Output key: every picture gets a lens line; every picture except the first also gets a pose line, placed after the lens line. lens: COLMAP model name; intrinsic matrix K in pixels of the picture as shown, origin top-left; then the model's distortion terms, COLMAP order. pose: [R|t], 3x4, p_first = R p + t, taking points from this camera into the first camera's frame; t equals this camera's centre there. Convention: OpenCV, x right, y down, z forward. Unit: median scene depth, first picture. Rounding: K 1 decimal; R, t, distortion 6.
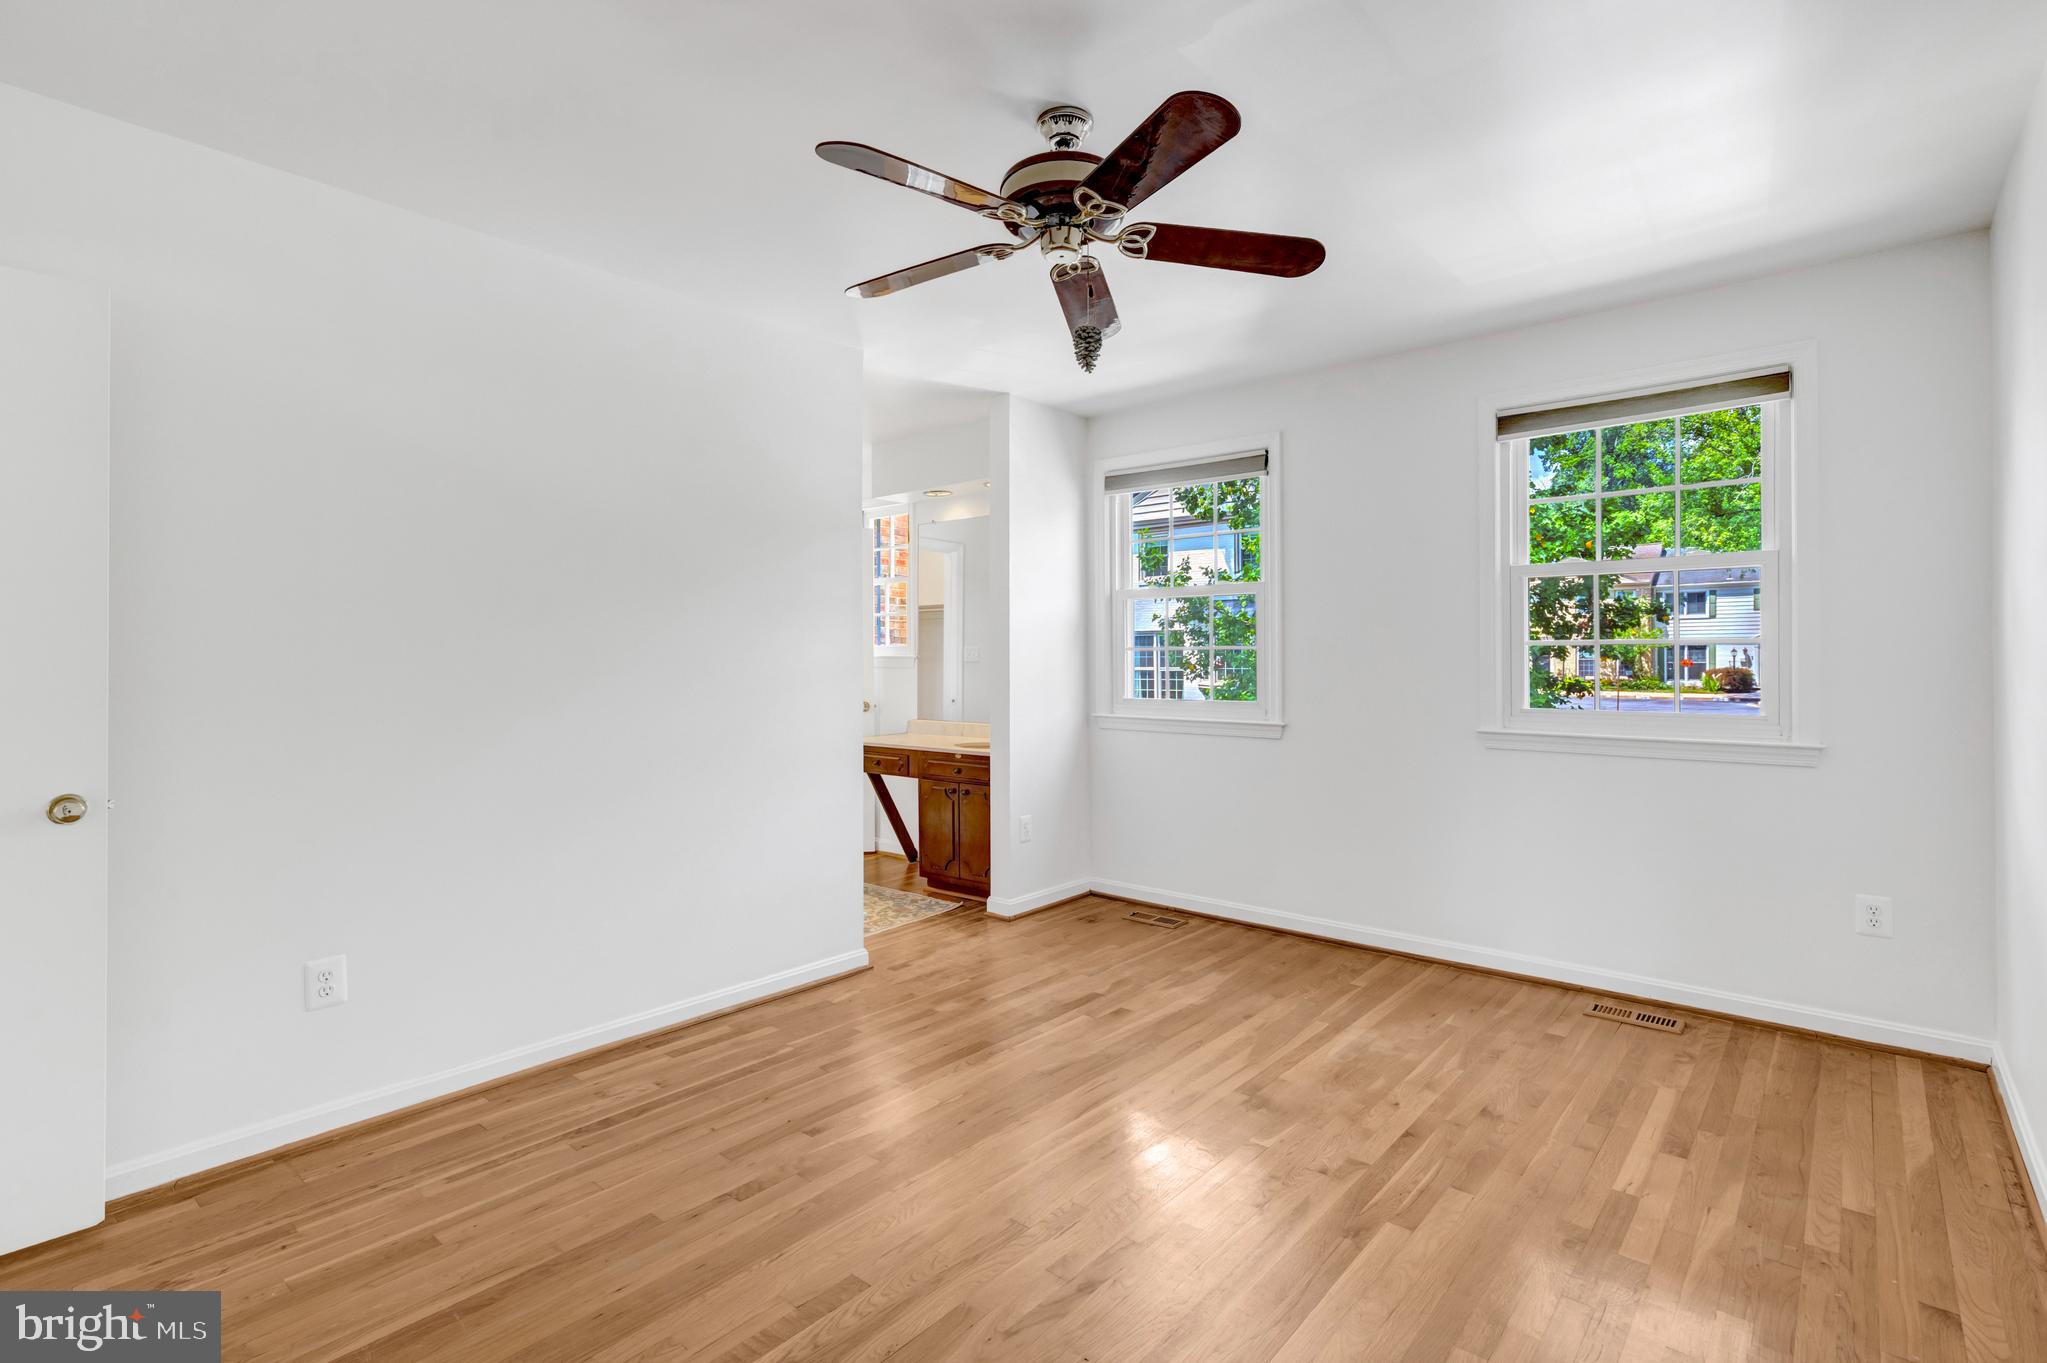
lens RADIAL K [[971.4, 0, 1029.5], [0, 971.4, 655.3], [0, 0, 1]] dist [-0.000372, 0.000355]
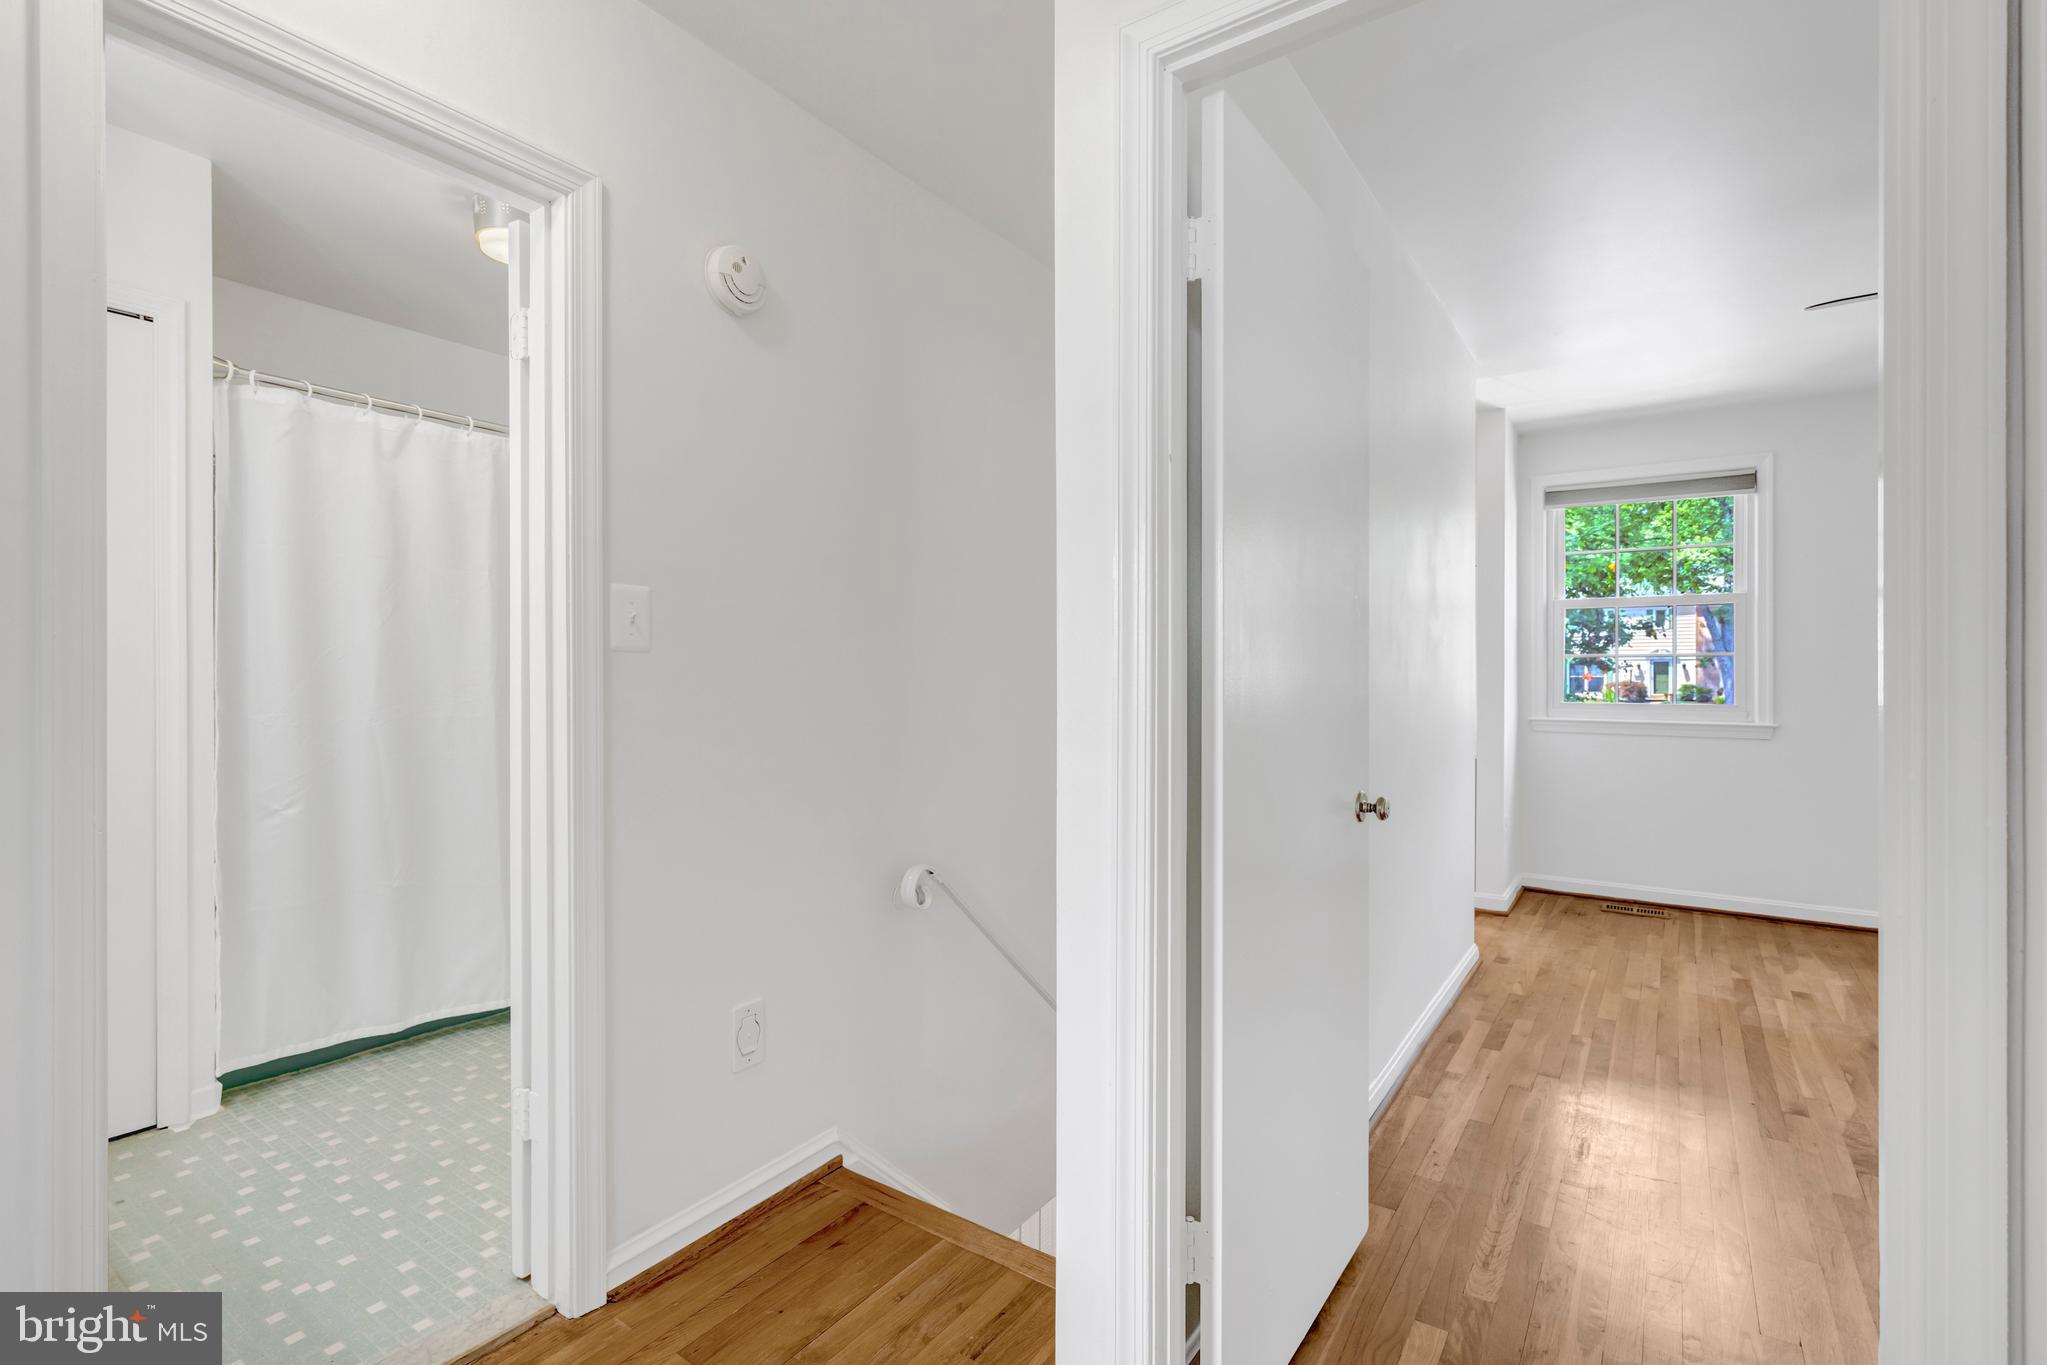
lens RADIAL K [[942.1, 0, 1037.1], [0, 942.1, 677.3], [0, 0, 1]] dist [0.001094, 0.000115]
pose [[0.995158, 0.001159, 0.098281, -0.876162], [-0.001977, 0.999964, 0.008227, 0.013782], [-0.098268, -0.008381, 0.995125, 0.060504]]
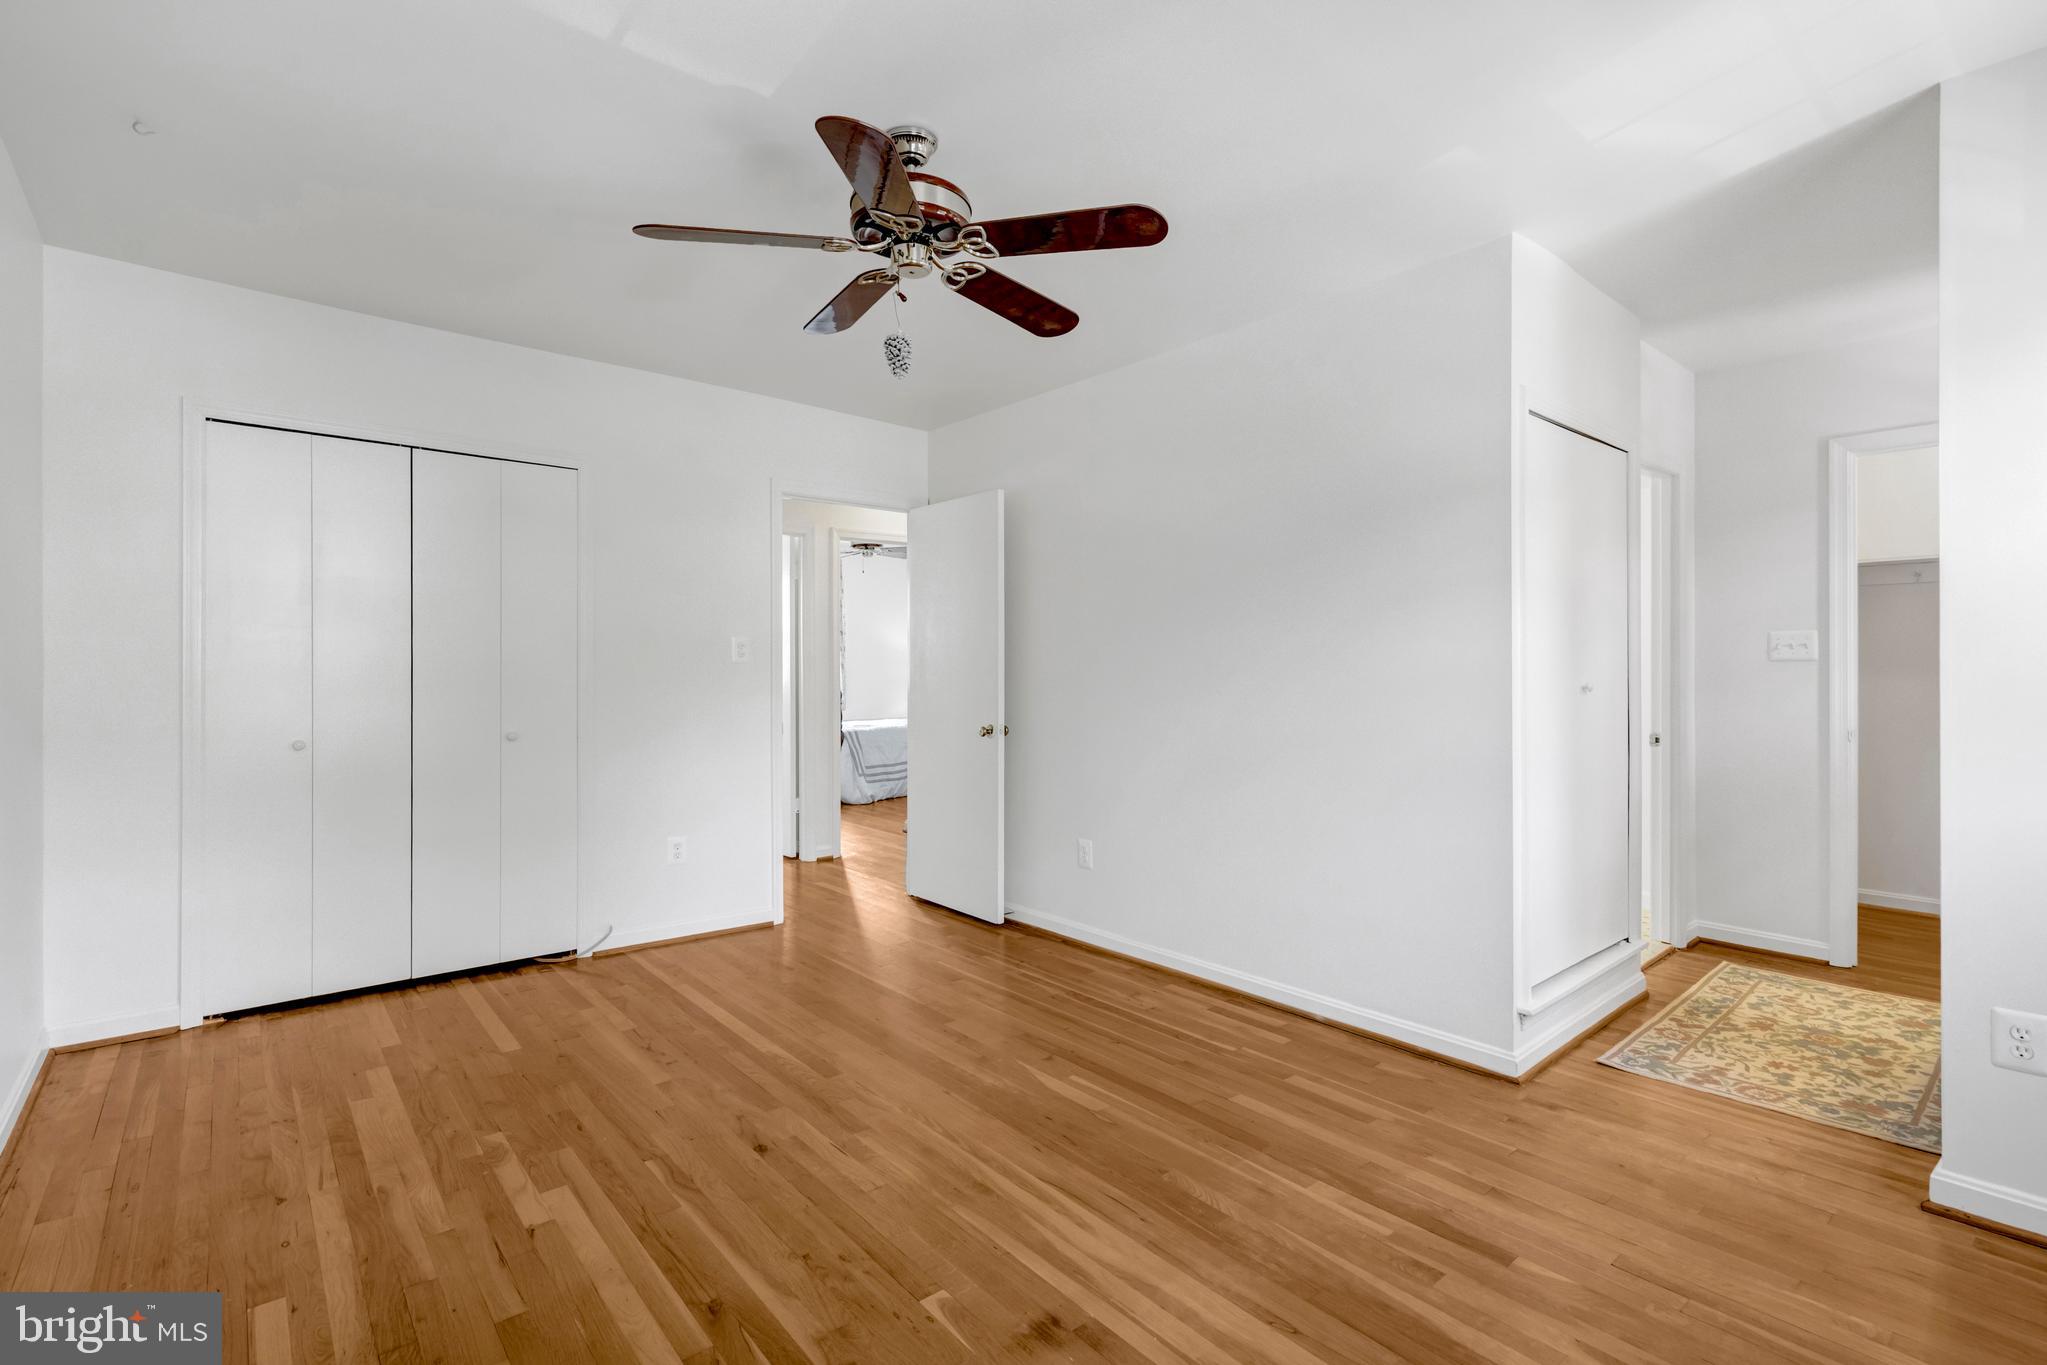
lens RADIAL K [[942.1, 0, 1037.1], [0, 942.1, 677.3], [0, 0, 1]] dist [0.001094, 0.000115]
pose [[-0.152608, 0.012424, -0.988209, 0.717500], [0.009286, 0.999895, 0.011137, 0.000861], [0.988243, -0.007477, -0.152707, 0.897577]]
